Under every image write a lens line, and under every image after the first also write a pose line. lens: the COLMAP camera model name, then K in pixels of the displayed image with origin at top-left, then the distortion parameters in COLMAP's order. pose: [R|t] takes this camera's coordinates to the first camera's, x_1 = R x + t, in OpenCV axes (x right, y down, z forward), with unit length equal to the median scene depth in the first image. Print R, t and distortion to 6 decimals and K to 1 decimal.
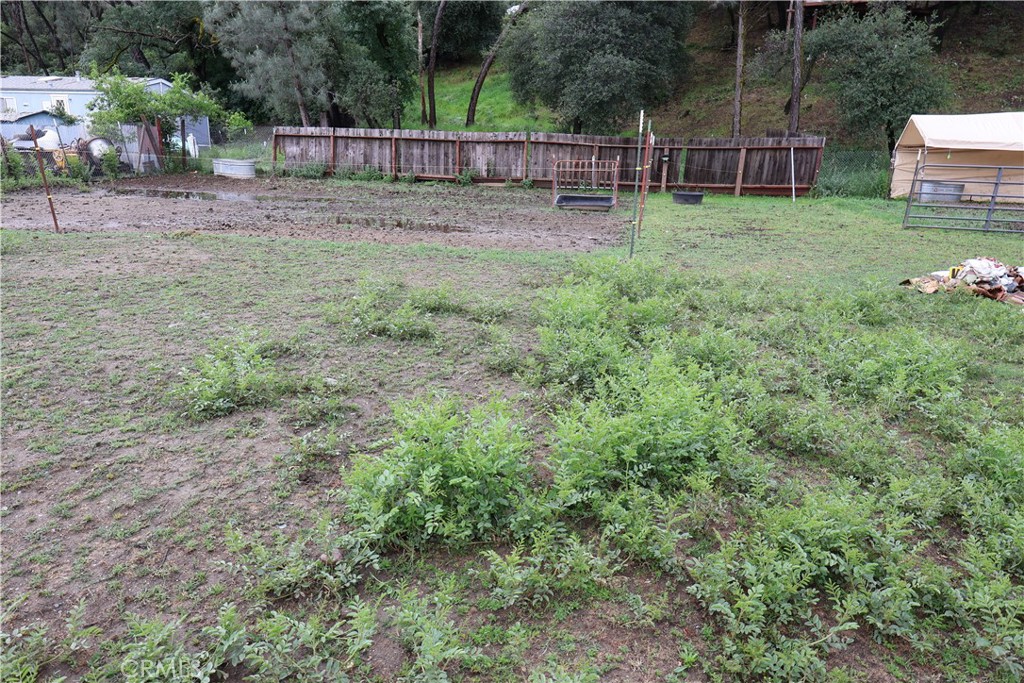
lens RADIAL K [[660.6, 0, 511.9], [0, 660.6, 338.5], [0, 0, 1]] dist [0.001998, 0.005901]
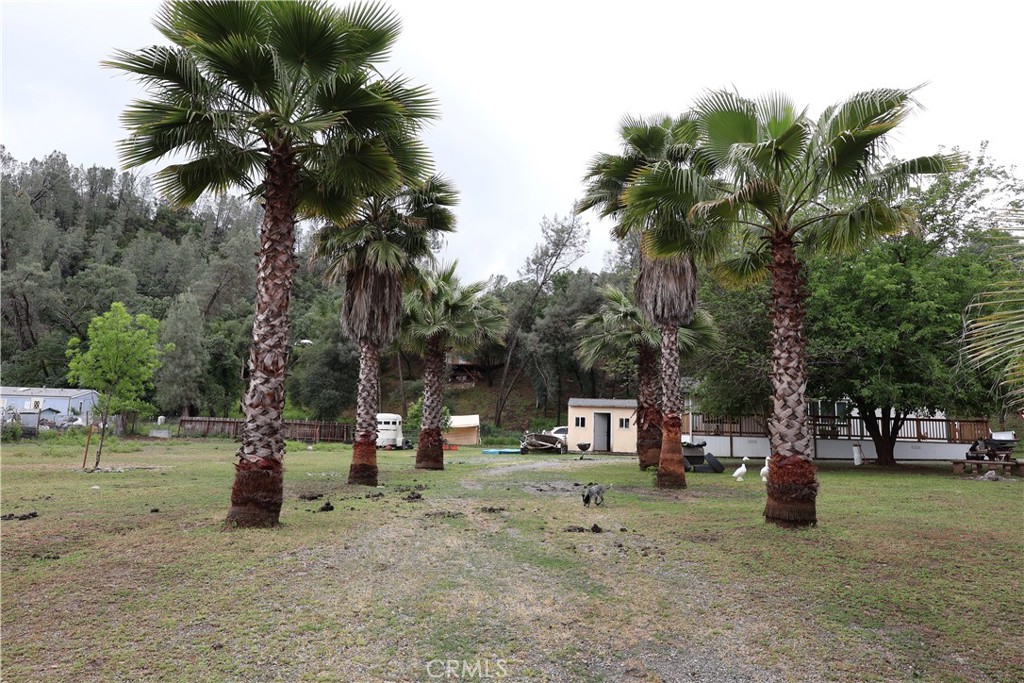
lens RADIAL K [[660.6, 0, 511.9], [0, 660.6, 338.5], [0, 0, 1]] dist [0.001998, 0.005901]
pose [[0.953527, 0.048945, 0.297305, 0.053969], [0.074624, 0.917614, -0.390404, 0.426909], [-0.291920, 0.394447, 0.871318, -1.486151]]
